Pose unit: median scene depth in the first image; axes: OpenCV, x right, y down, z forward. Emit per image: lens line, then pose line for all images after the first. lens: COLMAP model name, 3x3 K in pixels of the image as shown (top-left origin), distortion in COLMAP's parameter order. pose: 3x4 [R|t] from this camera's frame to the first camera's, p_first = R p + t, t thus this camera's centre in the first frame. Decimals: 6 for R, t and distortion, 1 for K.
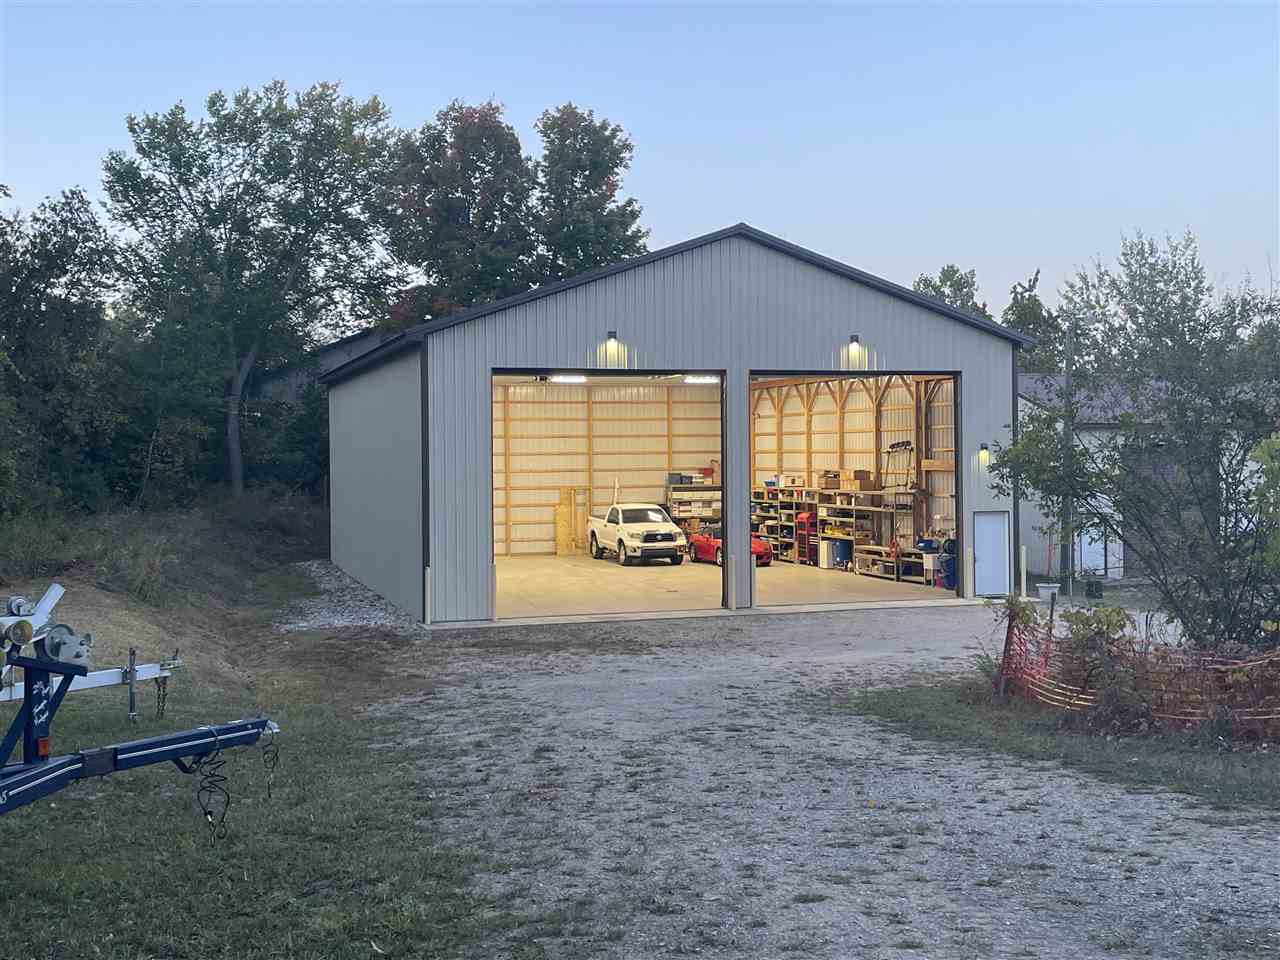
lens RADIAL K [[1484.0, 0, 643.8], [0, 1484.0, 475.4], [0, 0, 1]] dist [0.075343, 0.000000]
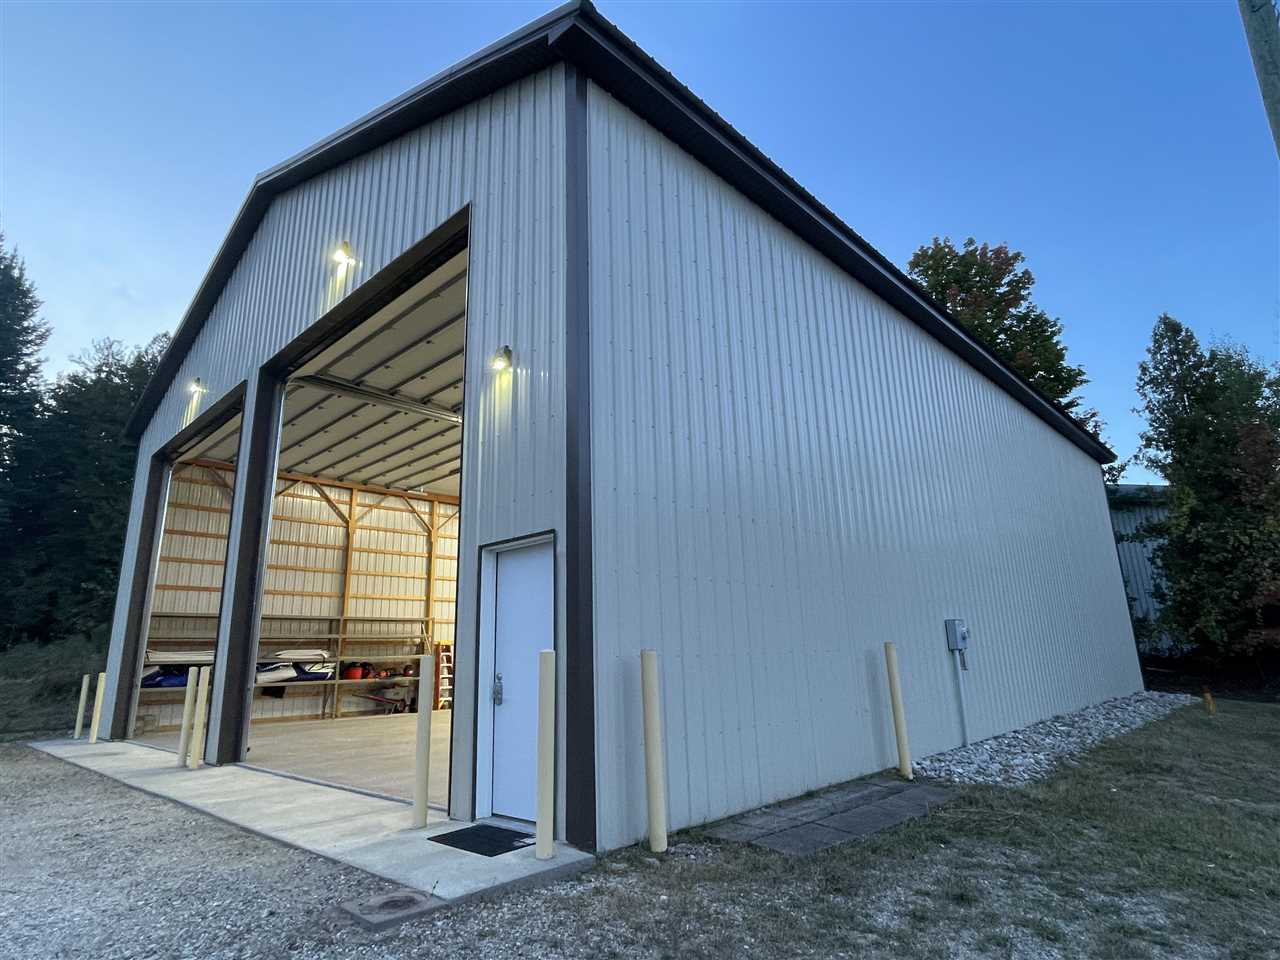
lens RADIAL K [[710.7, 0, 639.7], [0, 710.7, 475.0], [0, 0, 1]] dist [-0.005537, 0.002492]
pose [[0.480308, -0.224765, -0.847812, 0.284504], [0.012515, 0.968266, -0.249609, 0.037017], [0.877011, 0.109279, 0.467879, 0.716591]]
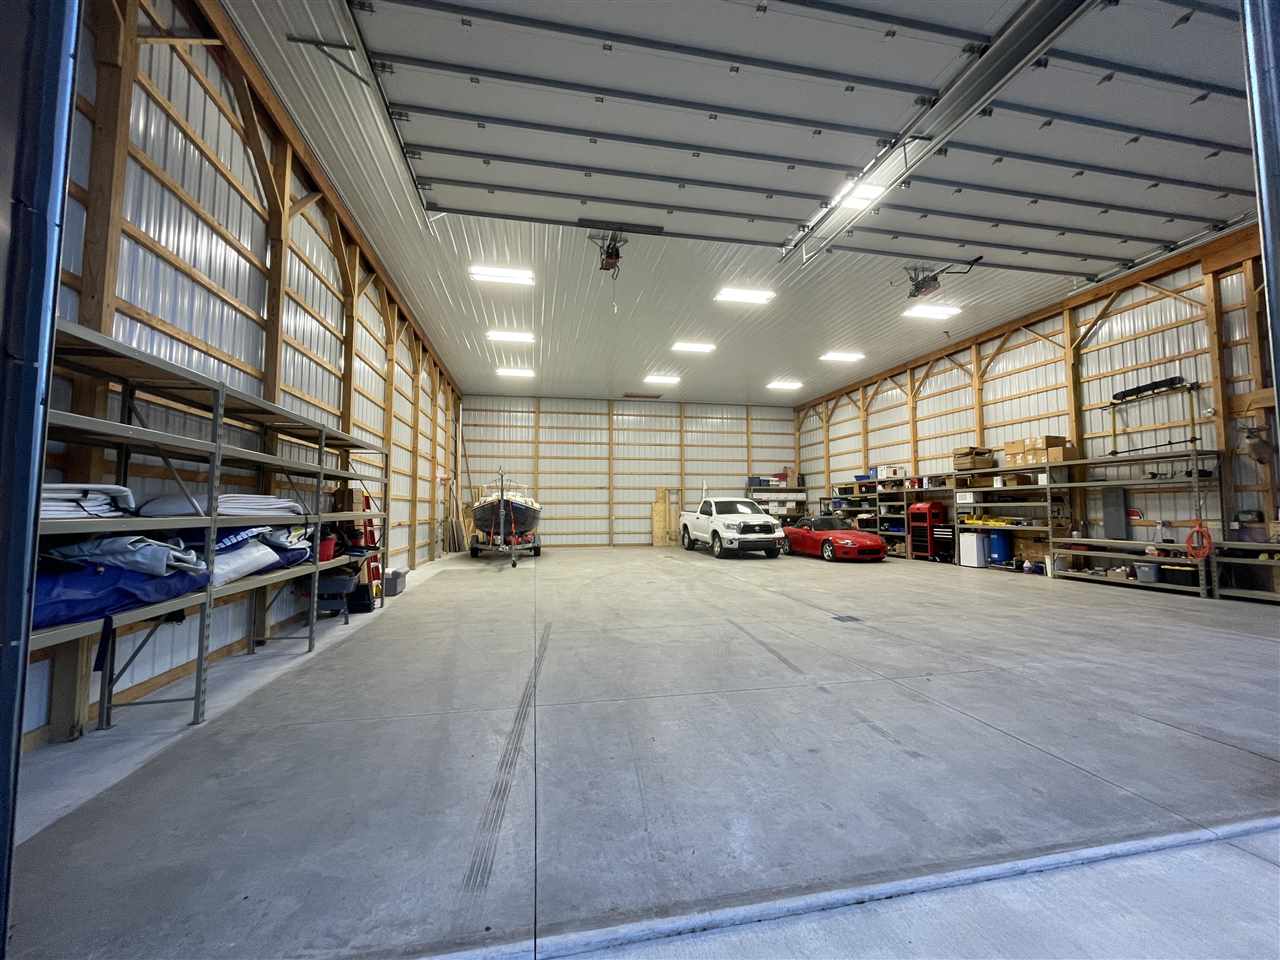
lens RADIAL K [[518.7, 0, 640.2], [0, 518.7, 479.6], [0, 0, 1]] dist [-0.003024, -0.001024]
pose [[0.994180, -0.000344, -0.107729, -0.027475], [-0.007667, 0.997233, -0.073940, 0.034968], [0.107456, 0.074335, 0.991427, 0.652983]]
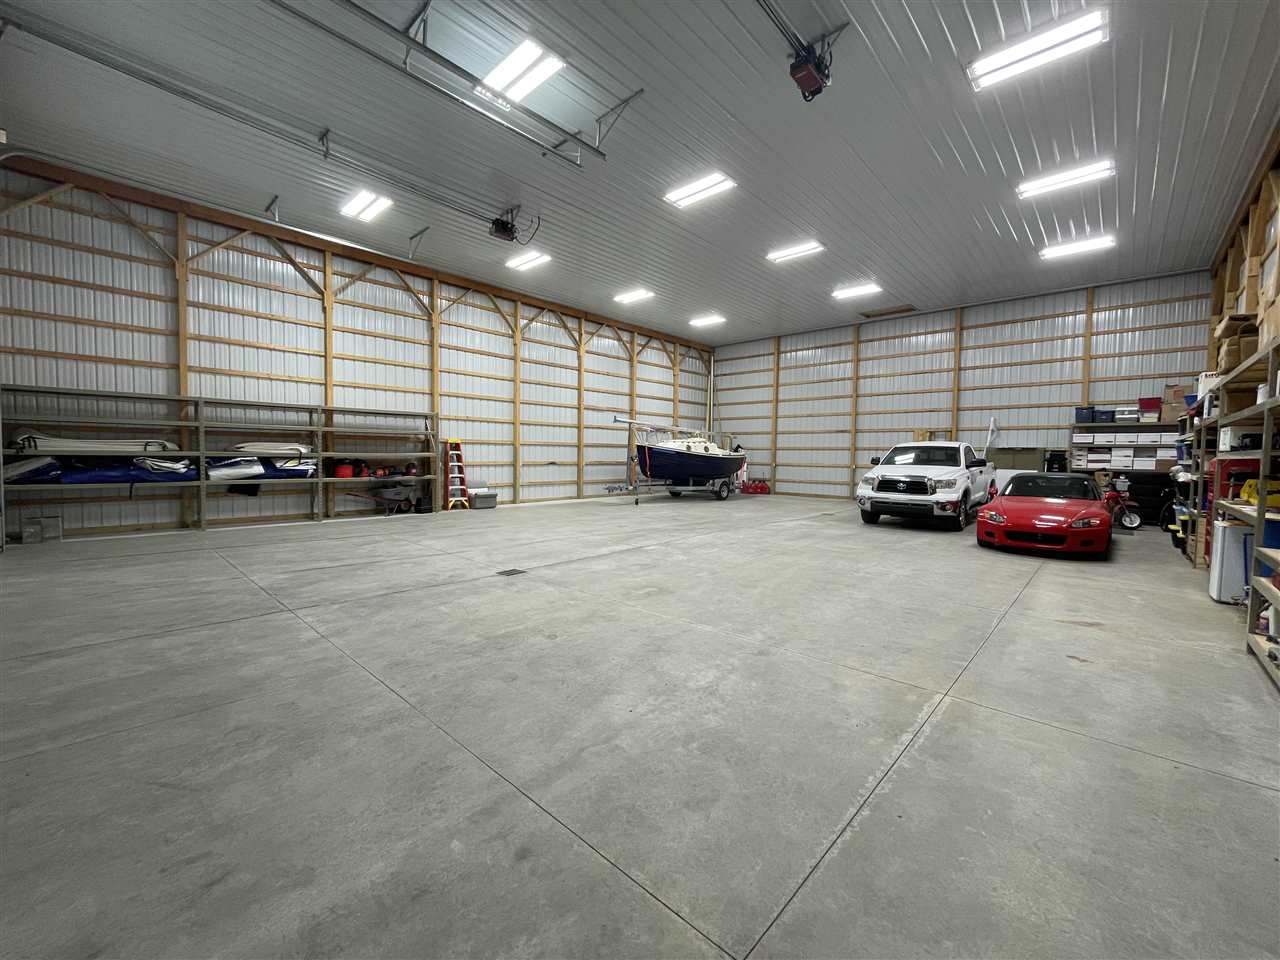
lens RADIAL K [[518.7, 0, 637.5], [0, 518.7, 480.0], [0, 0, 1]] dist [-0.003024, -0.001024]
pose [[0.488007, 0.060797, -0.870720, 0.150695], [-0.032197, 0.998146, 0.051649, 0.030490], [0.872246, 0.002829, 0.489060, 0.771105]]
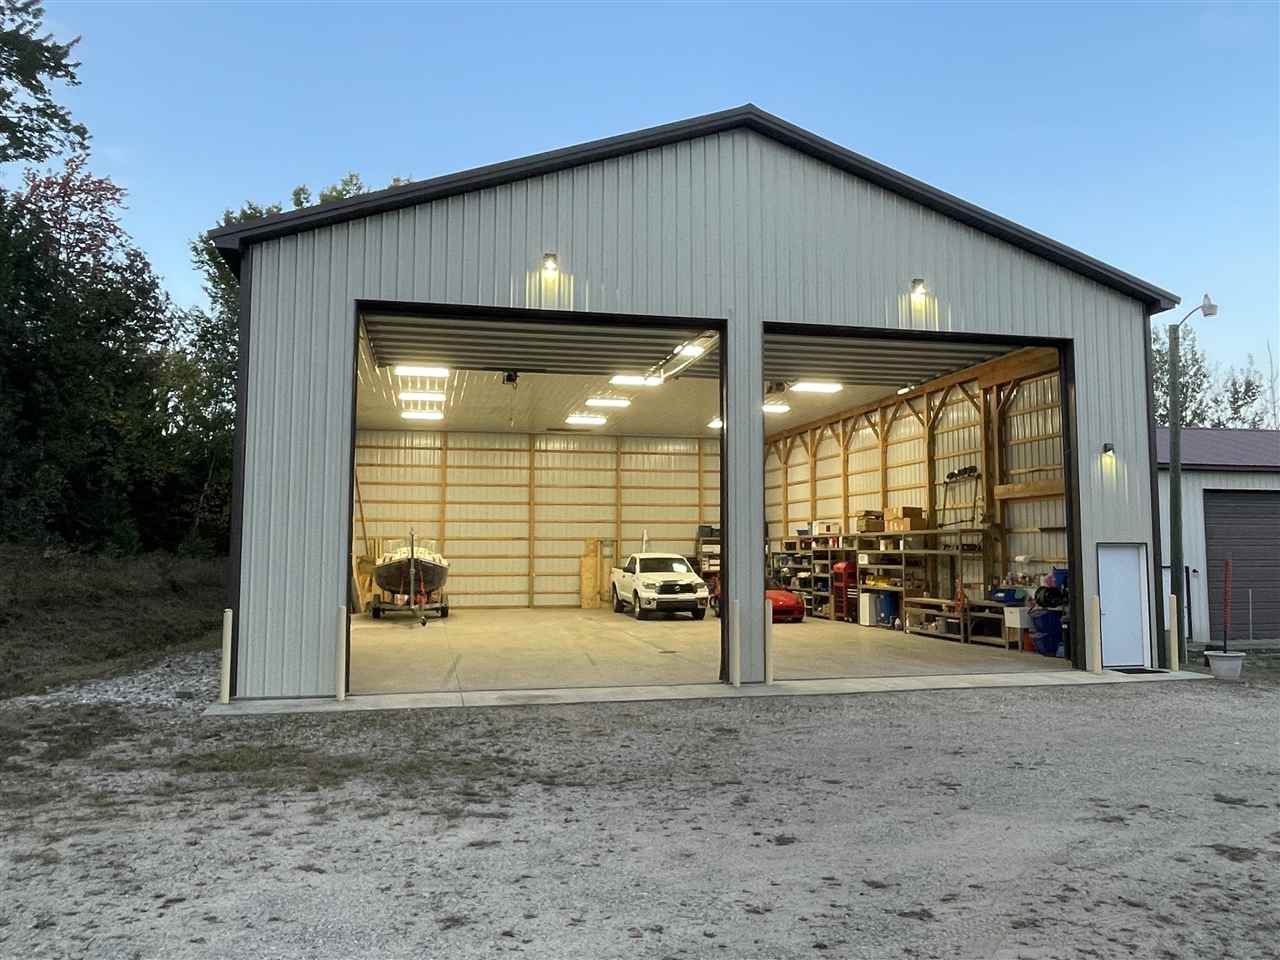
lens RADIAL K [[964.8, 0, 644.7], [0, 964.8, 472.1], [0, 0, 1]] dist [-0.013729, 0.016000]
pose [[0.996315, 0.002994, -0.085714, 0.039731], [-0.011289, 0.995274, -0.096449, 0.027811], [0.085020, 0.097061, 0.991640, 0.407173]]
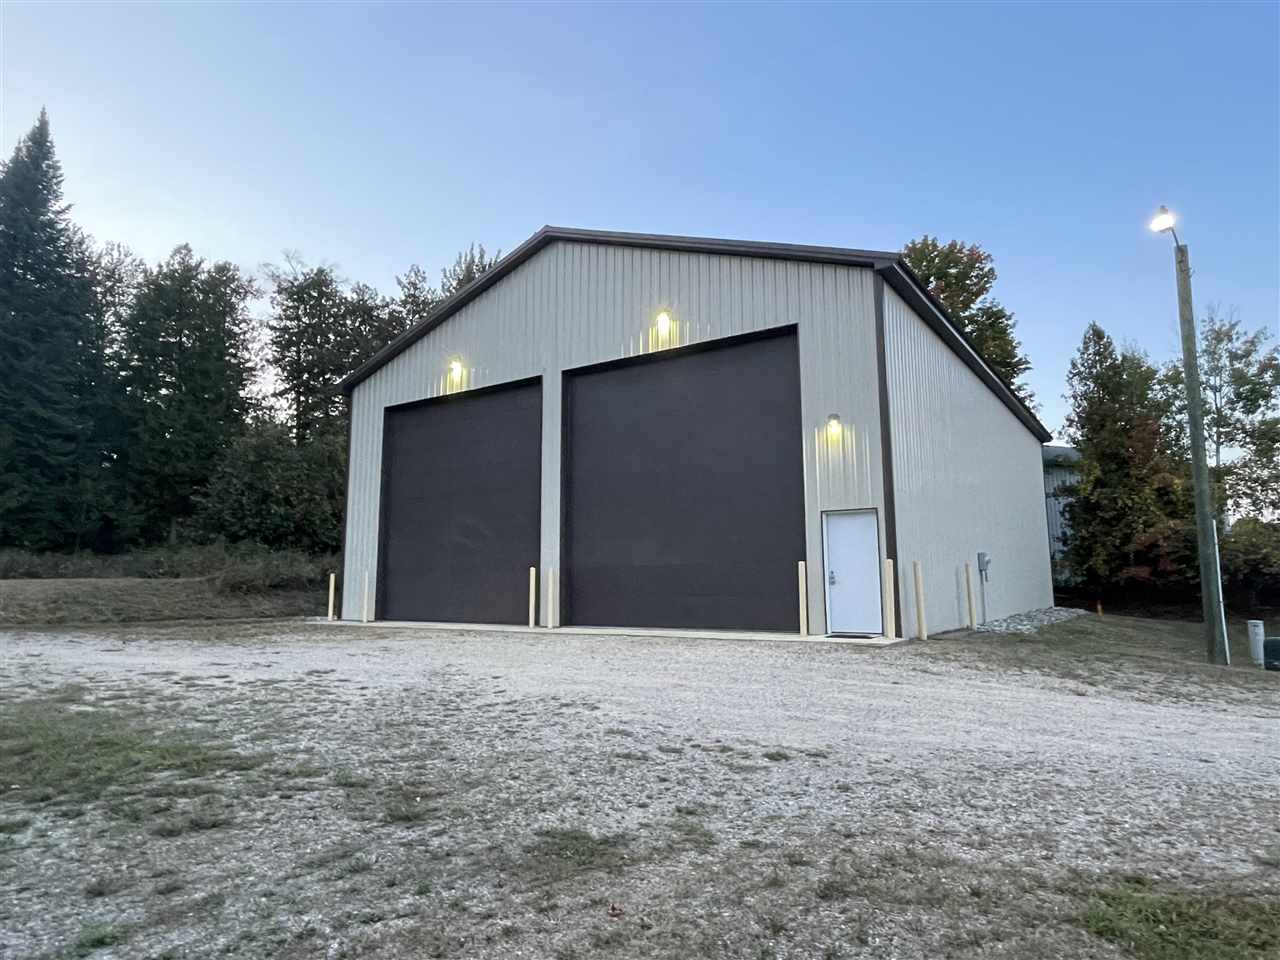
lens RADIAL K [[781.6, 0, 642.0], [0, 781.6, 470.2], [0, 0, 1]] dist [-0.005169, -0.001029]
pose [[0.617716, -0.107530, -0.779015, 0.344733], [-0.012353, 0.989158, -0.146332, 0.045368], [0.786304, 0.100014, 0.609690, 0.529811]]
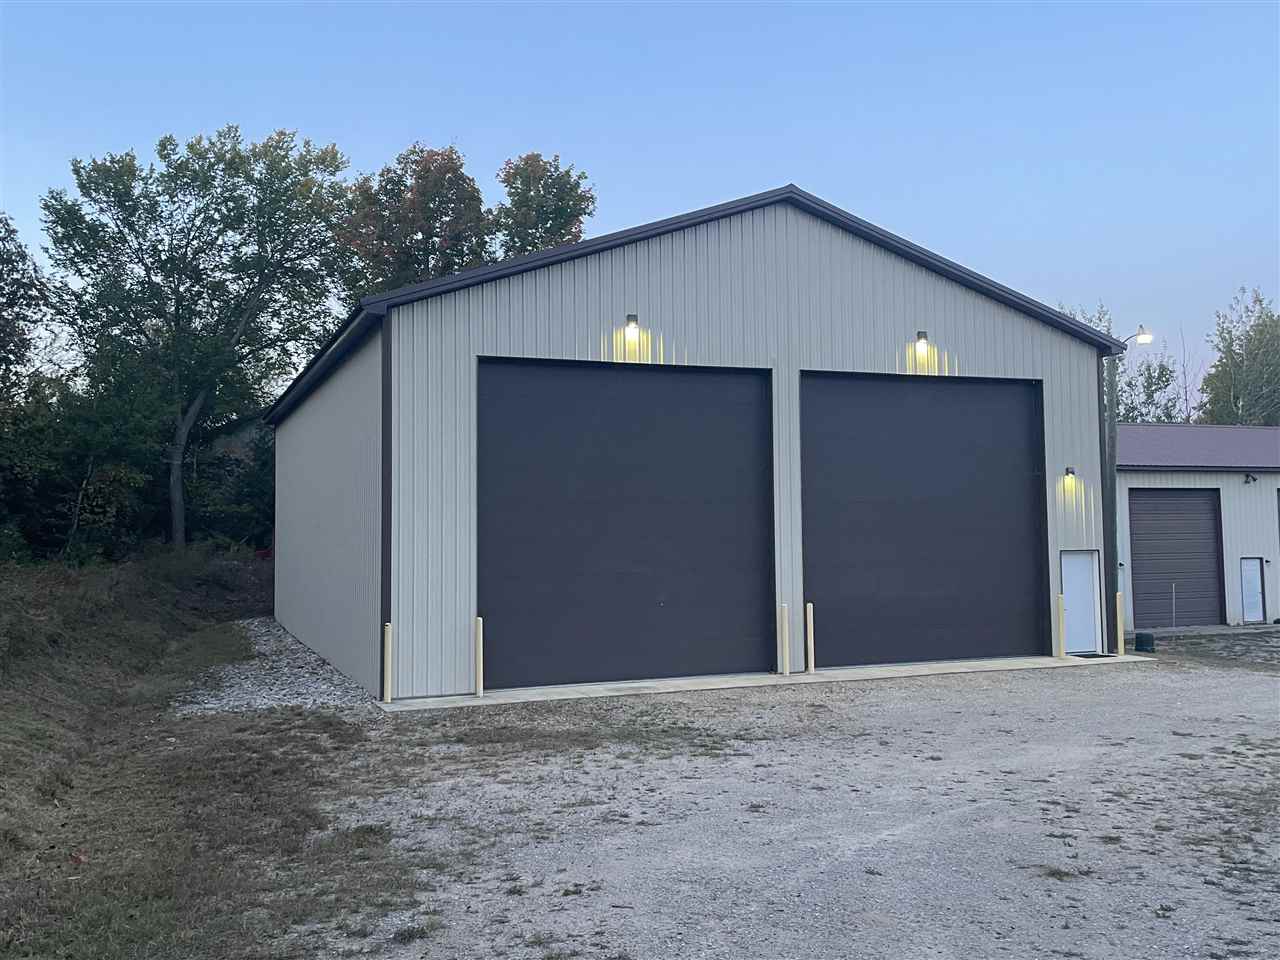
lens RADIAL K [[1183.0, 0, 637.0], [0, 1183.0, 469.0], [0, 0, 1]] dist [0.047290, 0.000000]
pose [[0.997527, 0.001095, 0.070276, -0.042952], [0.003699, 0.997675, -0.068055, 0.017548], [-0.070187, 0.068147, 0.995203, 0.270768]]
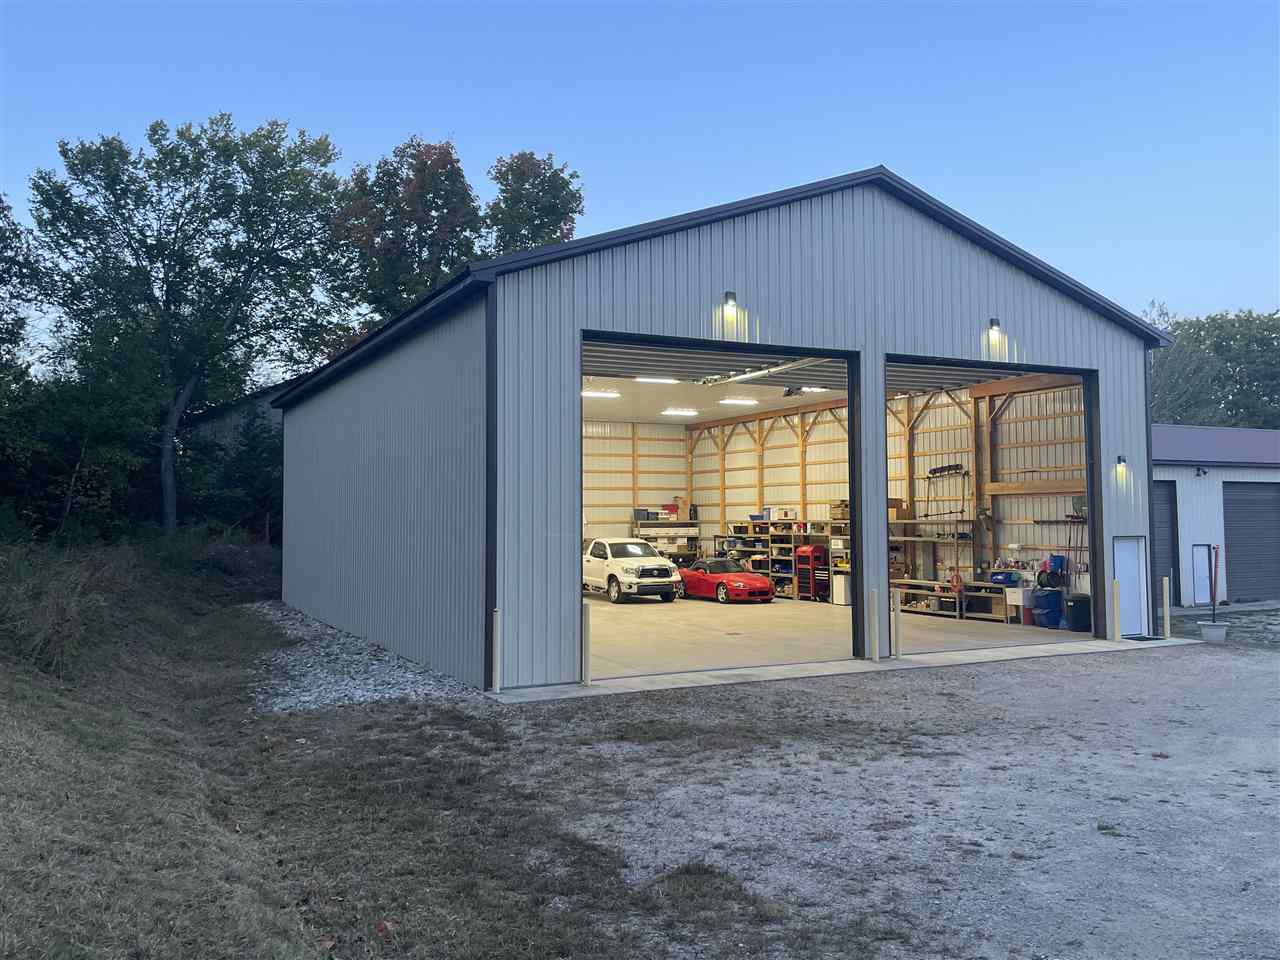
lens RADIAL K [[1066.4, 0, 639.2], [0, 1066.4, 471.3], [0, 0, 1]] dist [0.061923, -0.048514]
pose [[0.986988, 0.010413, 0.160454, -0.106062], [-0.000547, 0.998112, -0.061410, 0.018941], [-0.160791, 0.060524, 0.985131, 0.330890]]
